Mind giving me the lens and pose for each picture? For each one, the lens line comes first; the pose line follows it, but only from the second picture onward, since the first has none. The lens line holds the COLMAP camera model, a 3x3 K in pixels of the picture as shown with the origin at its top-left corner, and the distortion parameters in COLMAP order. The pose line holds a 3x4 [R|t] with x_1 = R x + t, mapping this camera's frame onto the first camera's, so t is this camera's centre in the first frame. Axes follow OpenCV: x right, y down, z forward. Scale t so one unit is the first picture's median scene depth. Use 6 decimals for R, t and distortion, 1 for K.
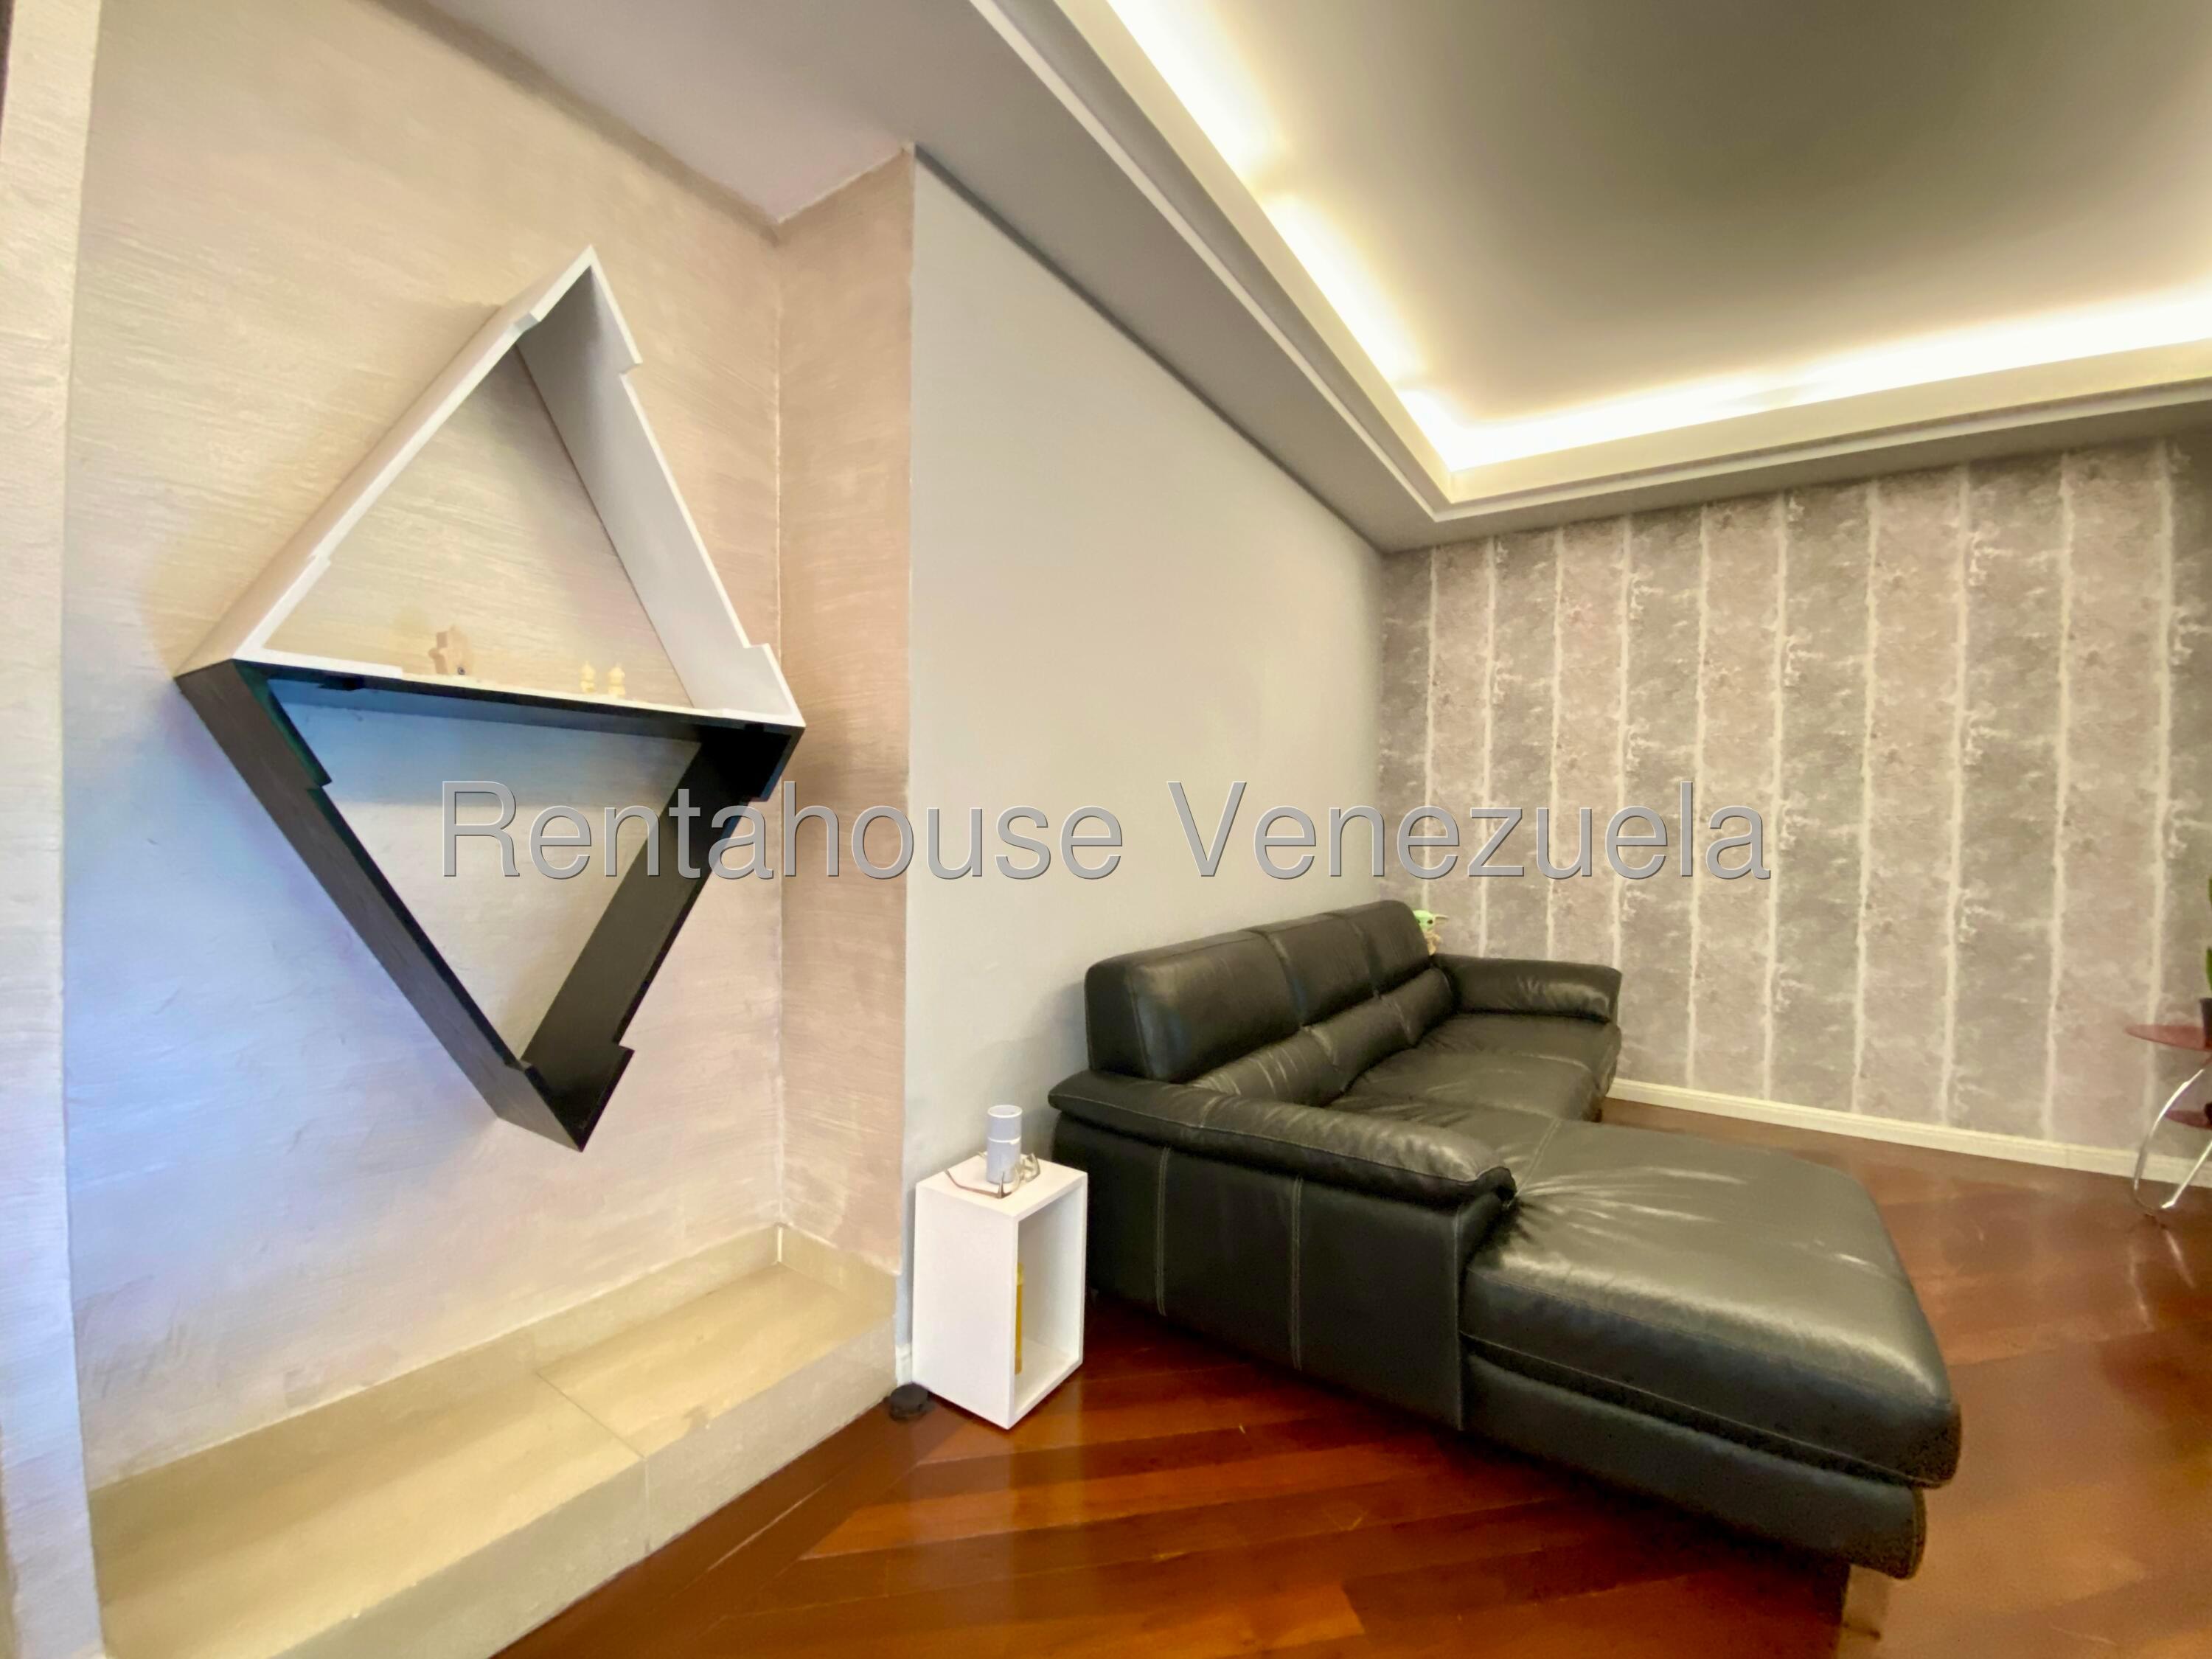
lens RADIAL K [[878.8, 0, 1112.2], [0, 878.8, 847.4], [0, 0, 1]] dist [-0.005464, -0.007044]
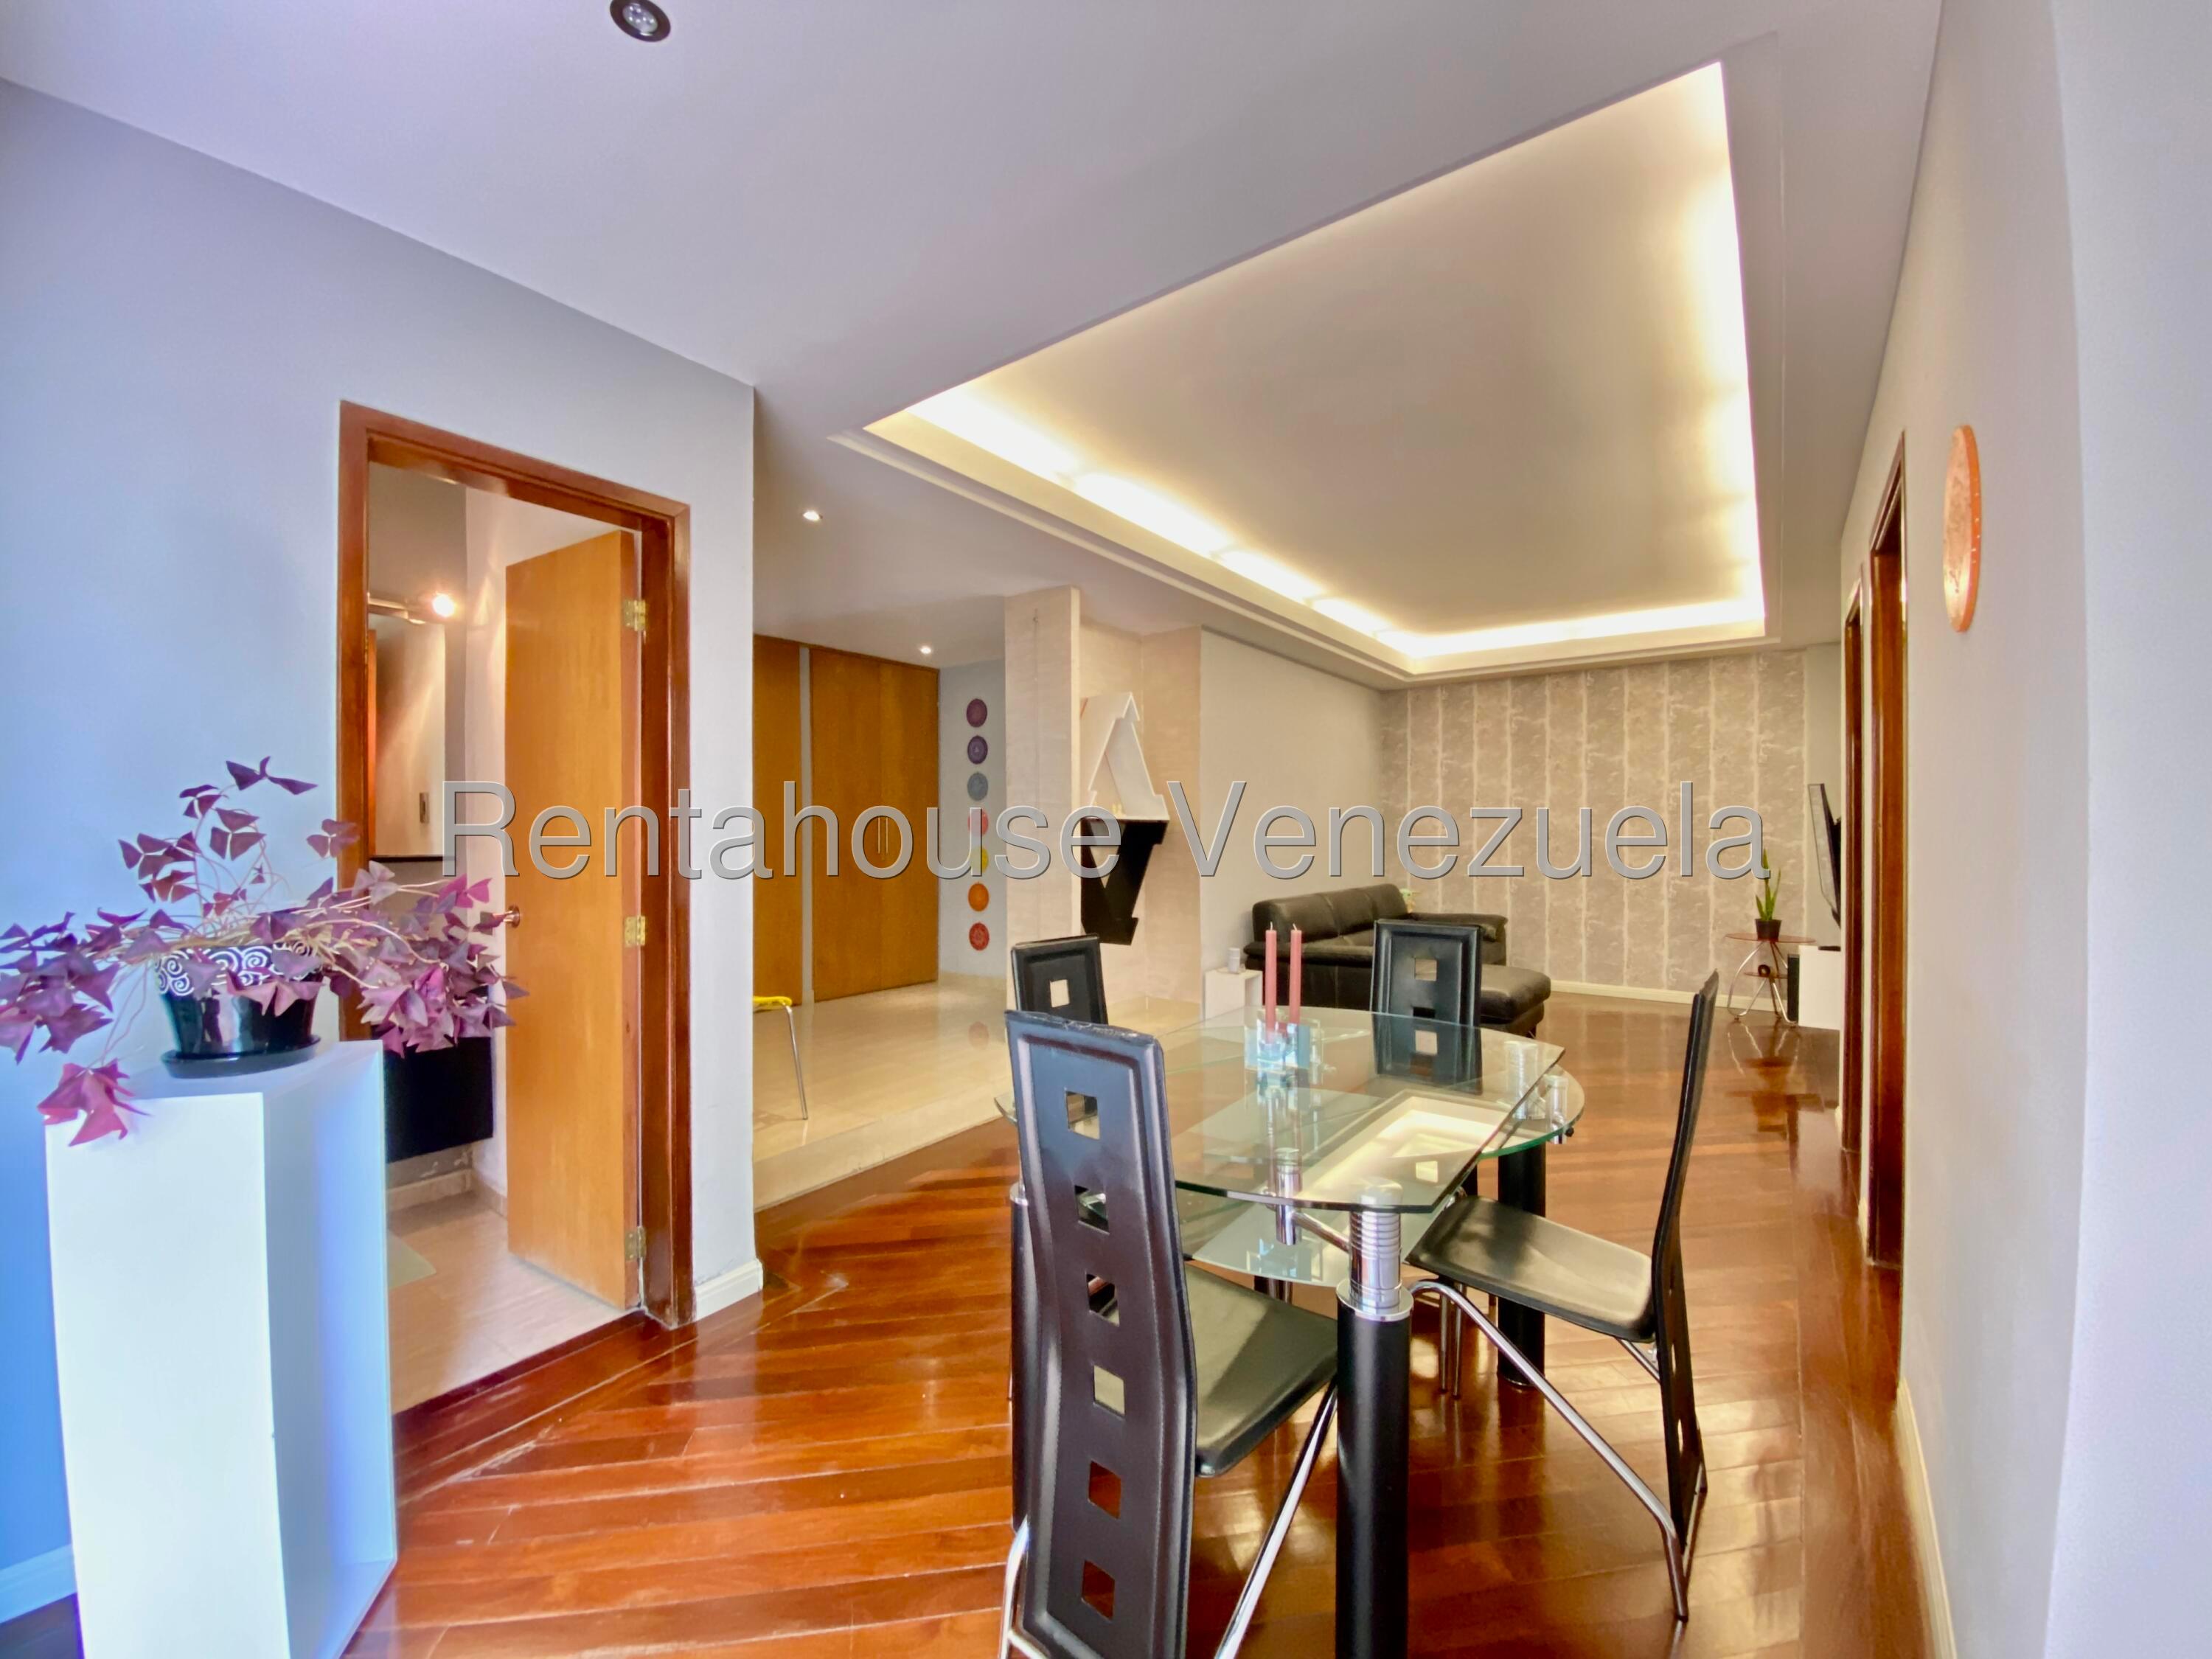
lens RADIAL K [[878.8, 0, 1091.8], [0, 878.8, 841.0], [0, 0, 1]] dist [-0.005464, -0.007044]
pose [[0.997685, -0.016366, -0.066004, -0.204313], [0.015253, 0.999733, -0.017335, -0.007861], [0.066270, 0.016288, 0.997669, -1.003129]]
